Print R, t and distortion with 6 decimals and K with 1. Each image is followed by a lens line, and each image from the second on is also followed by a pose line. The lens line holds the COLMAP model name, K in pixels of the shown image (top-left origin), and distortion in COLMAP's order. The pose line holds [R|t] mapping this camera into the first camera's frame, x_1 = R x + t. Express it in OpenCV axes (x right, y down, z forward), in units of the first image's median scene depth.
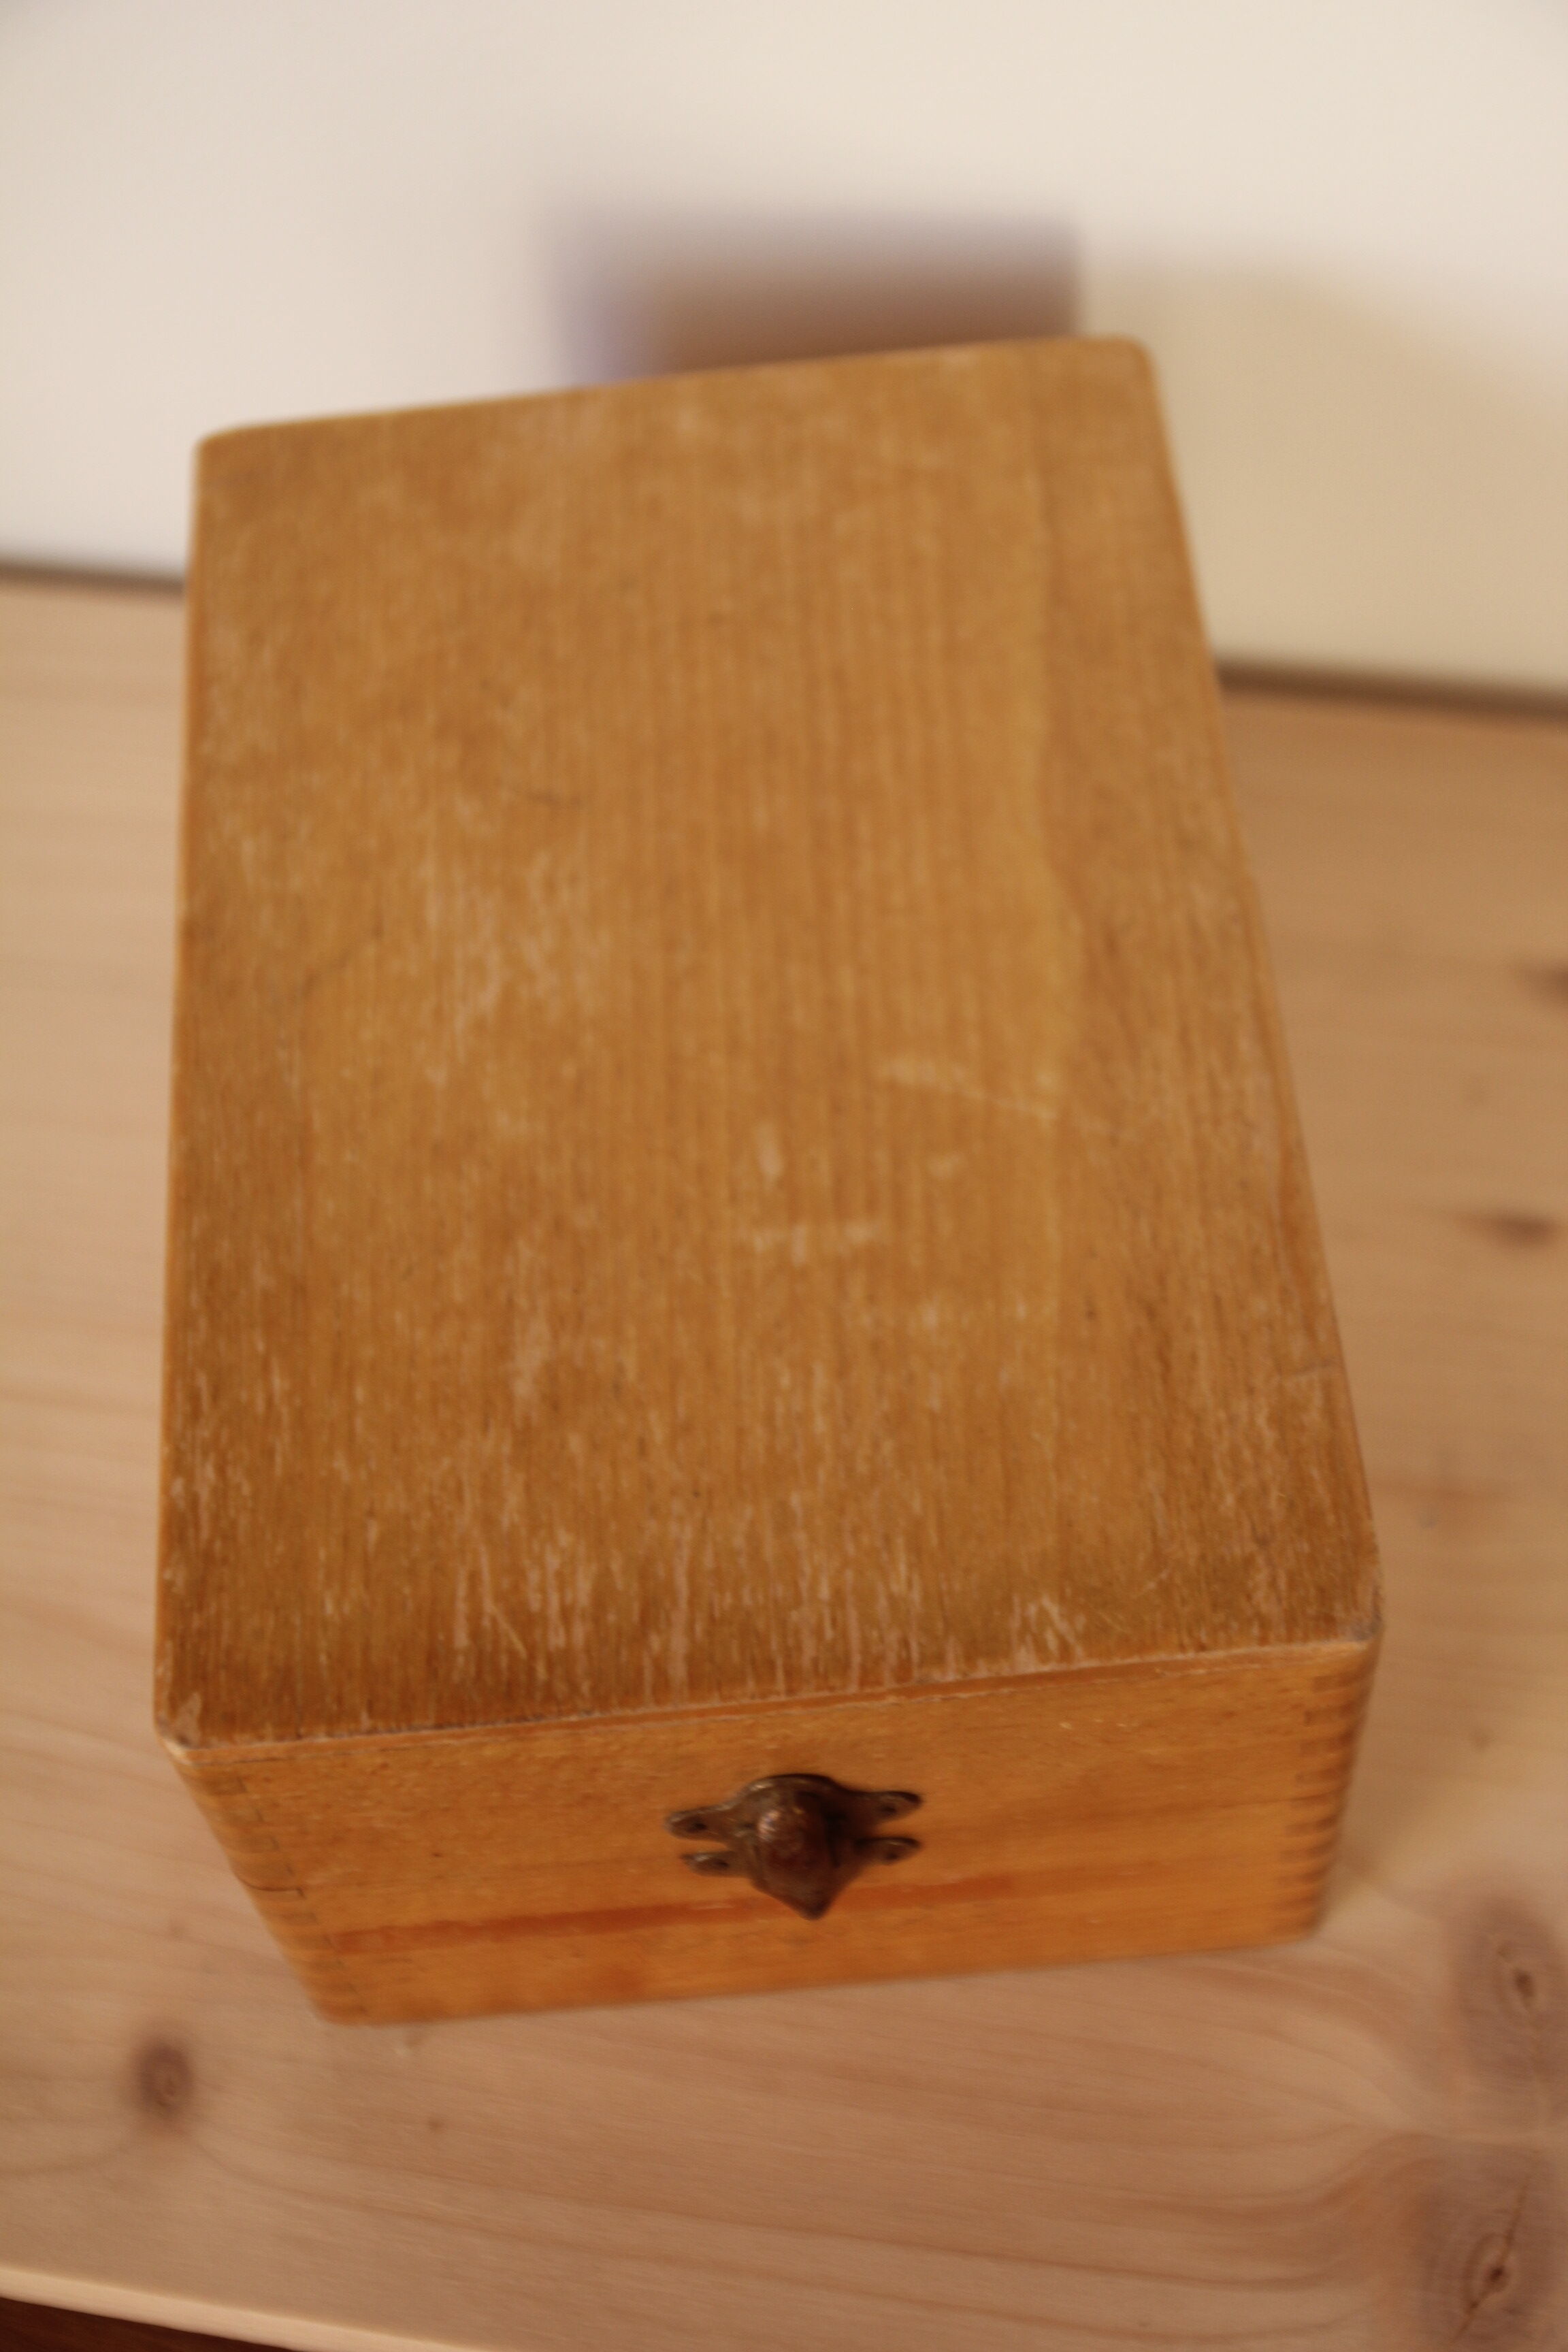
lens RADIAL K [[3571.8, 0, 784.0], [0, 3571.8, 1176.0], [0, 0, 1]] dist [-0.012274, 0.031870]
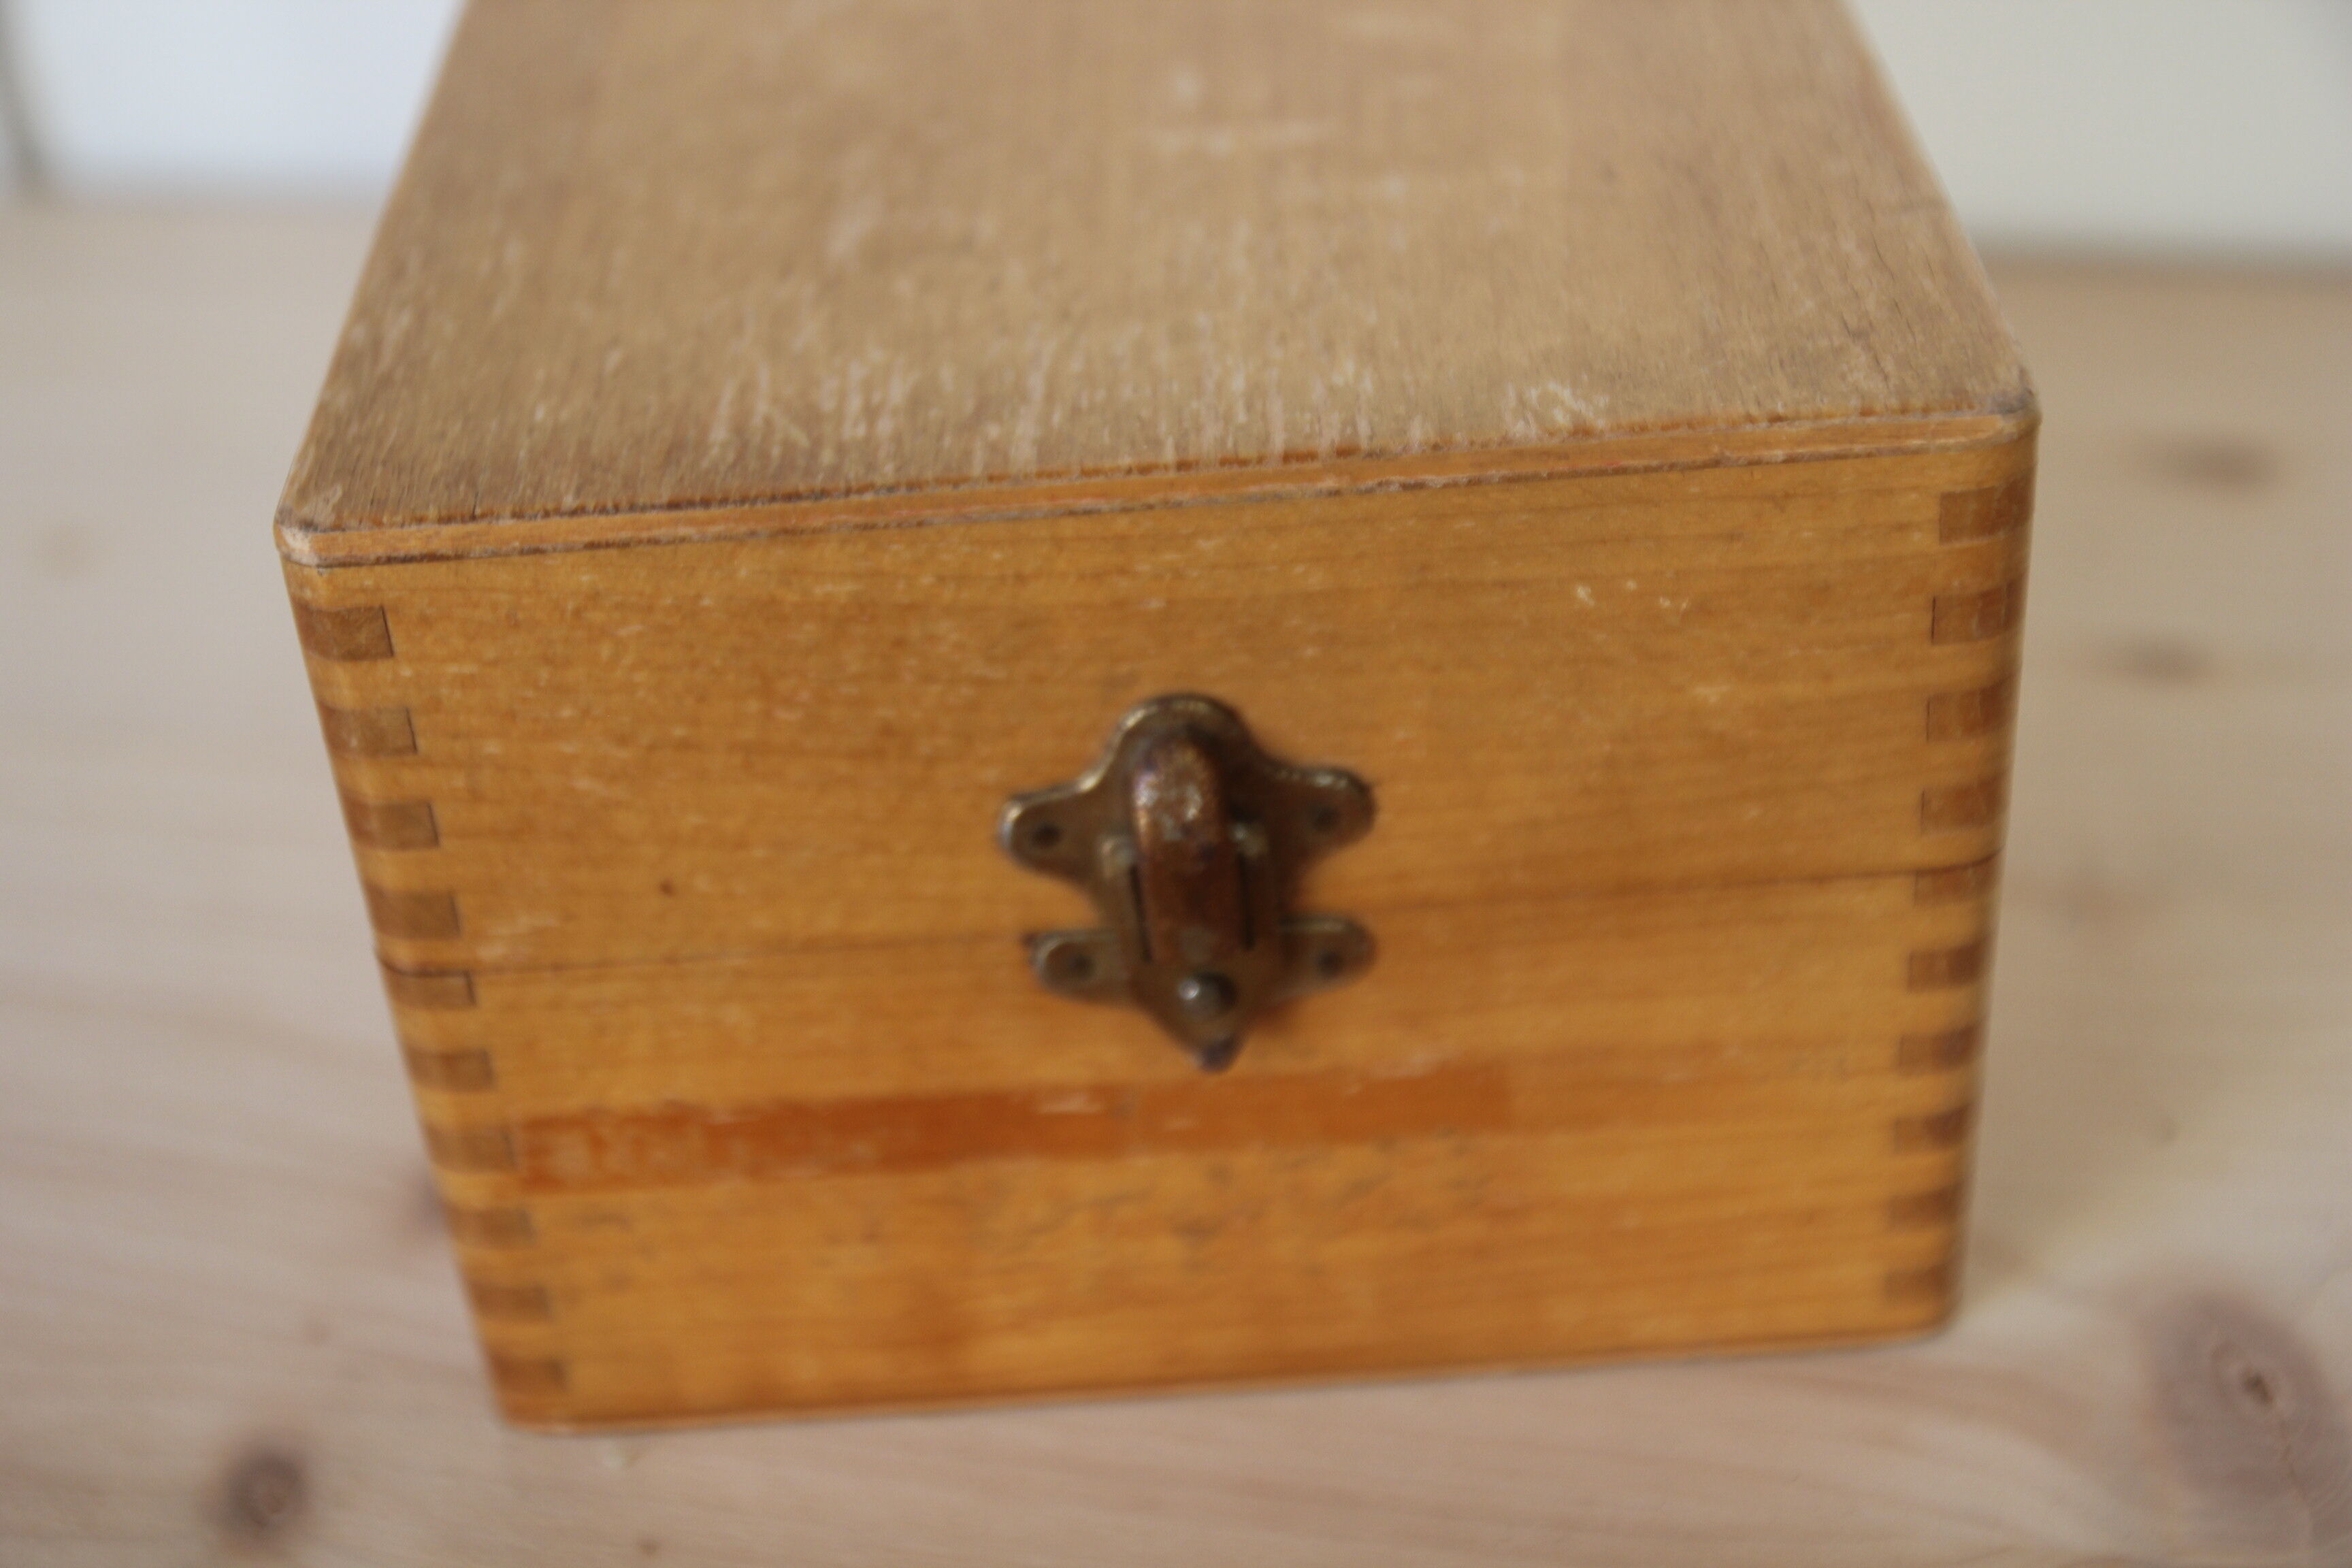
lens RADIAL K [[3597.5, 0, 1176.0], [0, 3597.5, 784.0], [0, 0, 1]] dist [-0.103700, 0.112036]
pose [[0.999093, 0.023576, -0.035452, 0.025879], [-0.035902, 0.914105, -0.403886, 0.469207], [0.022885, 0.404793, 0.914122, 0.379178]]
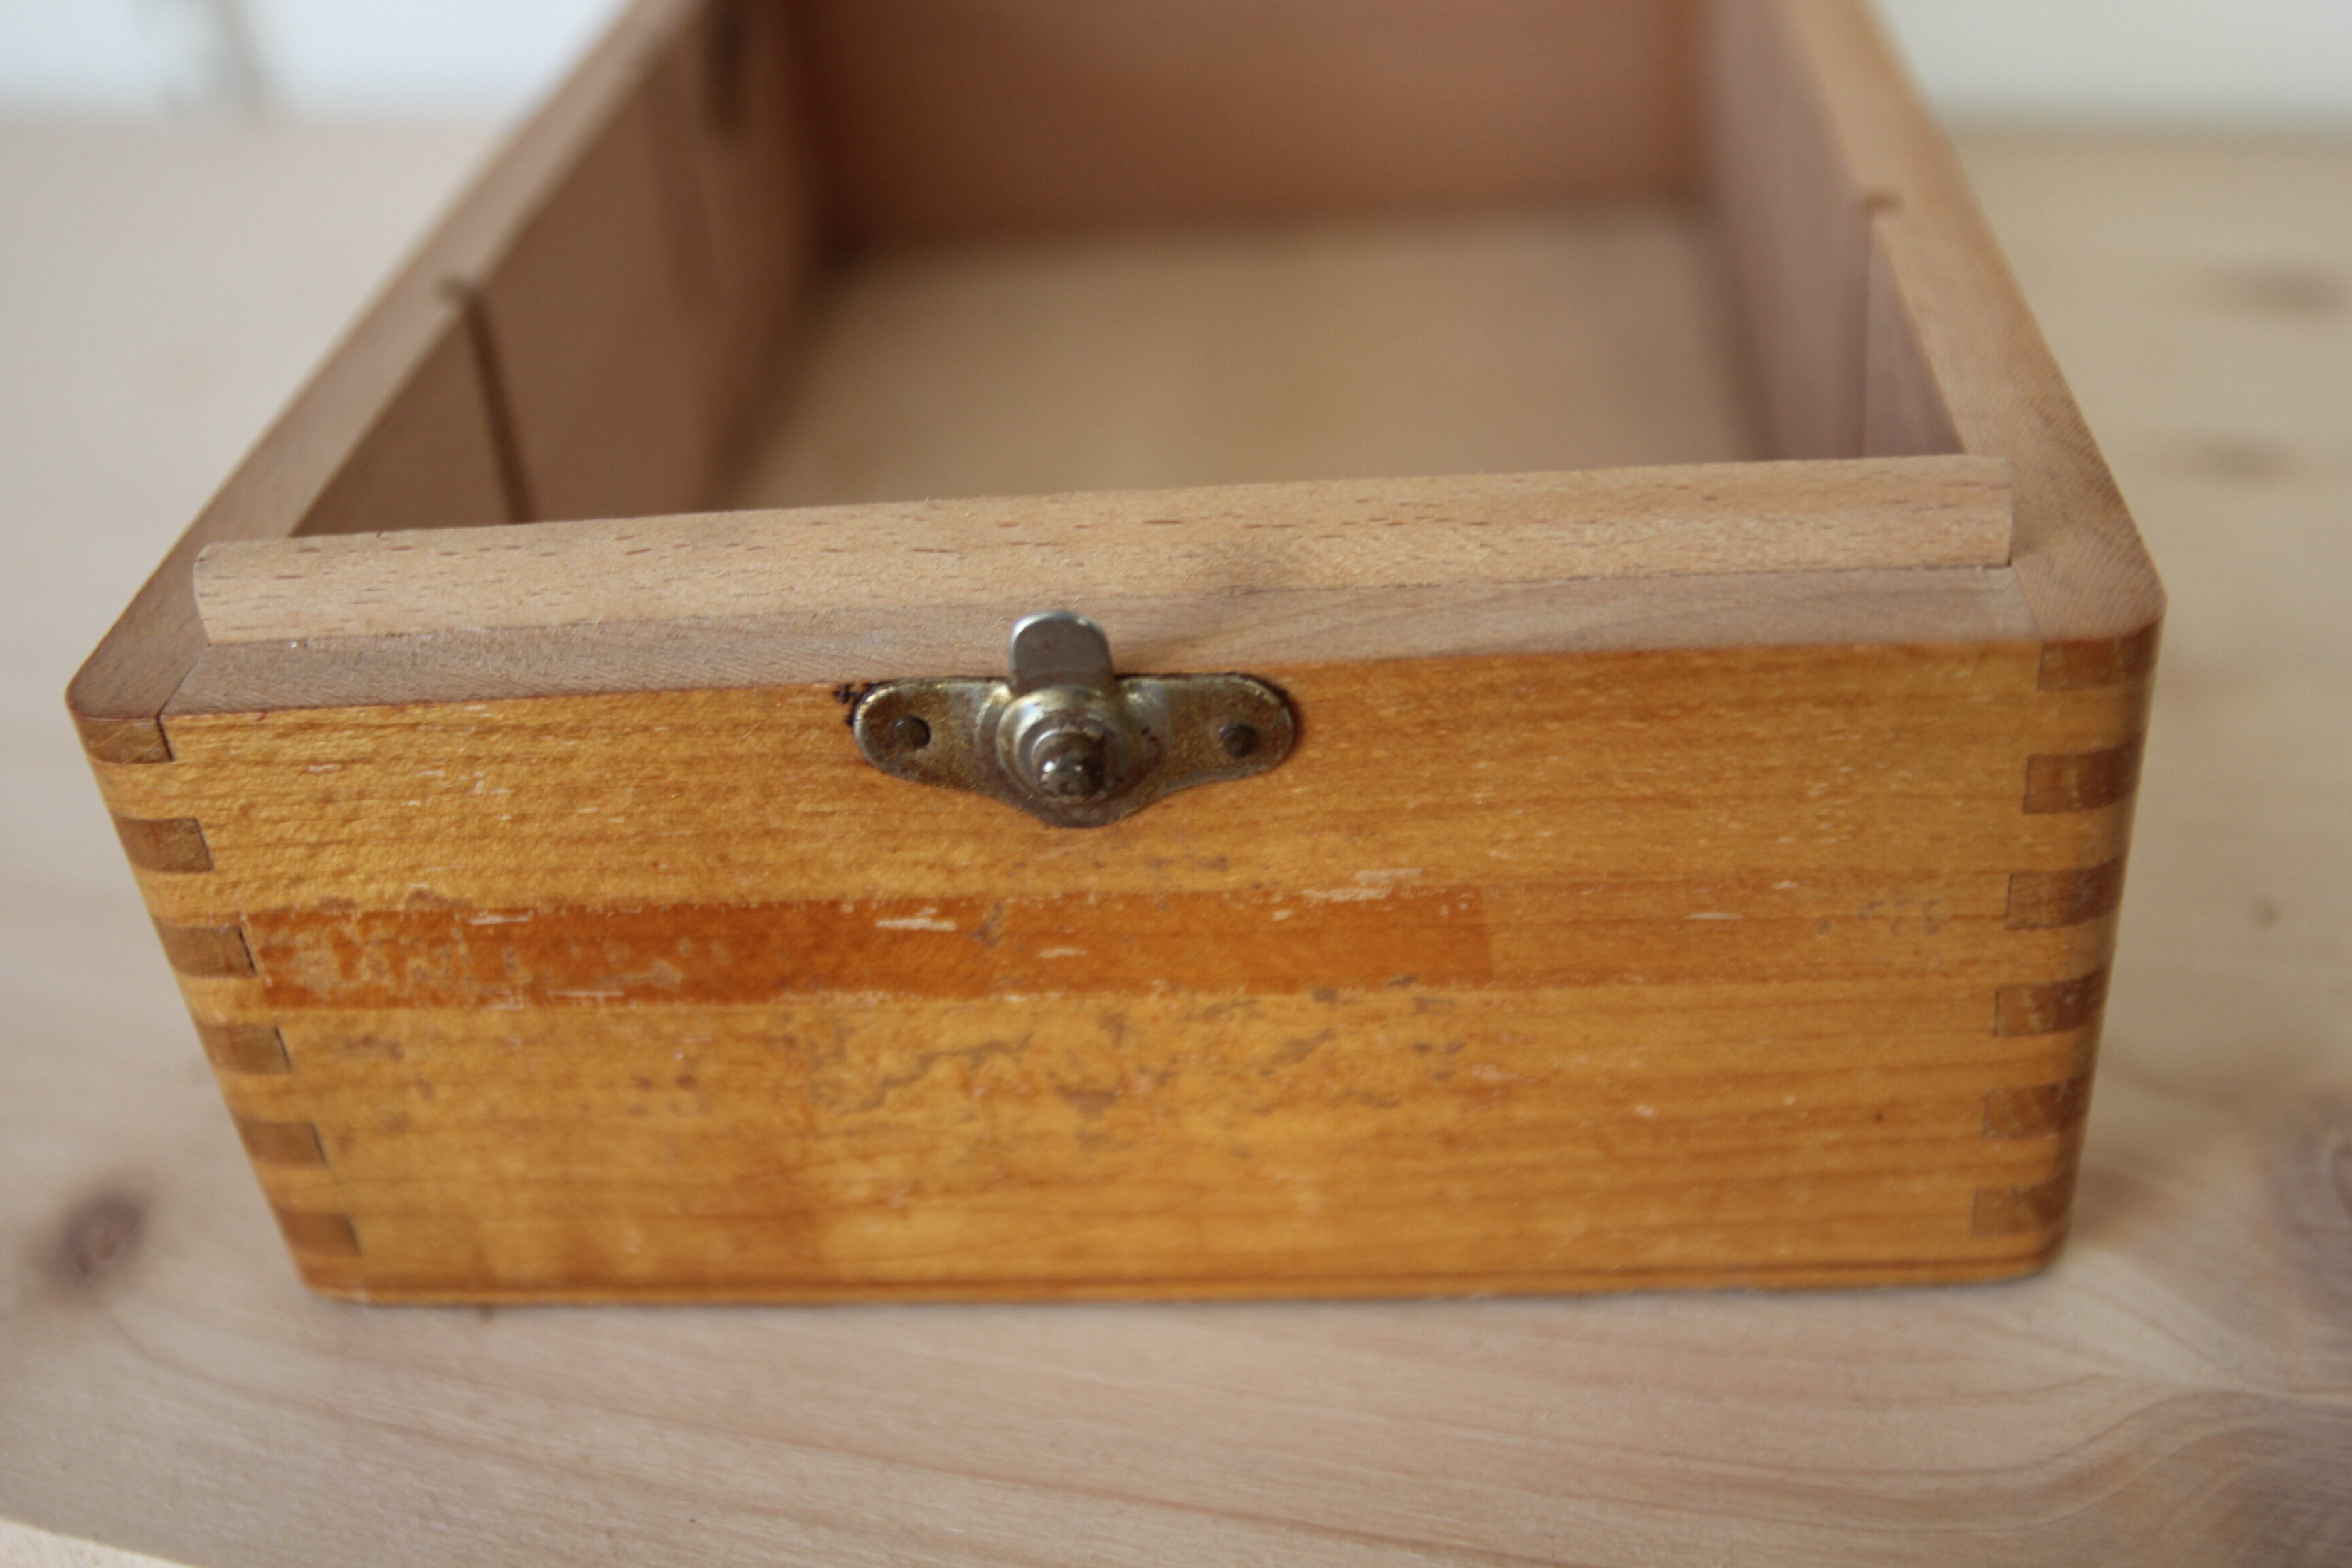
lens RADIAL K [[2715.4, 0, 1176.0], [0, 2715.4, 784.0], [0, 0, 1]] dist [-0.105550, -0.002747]
pose [[0.988412, 0.059426, -0.139679, 0.080776], [-0.112403, 0.904957, -0.410387, 0.382322], [0.102016, 0.421332, 0.901151, 0.694581]]
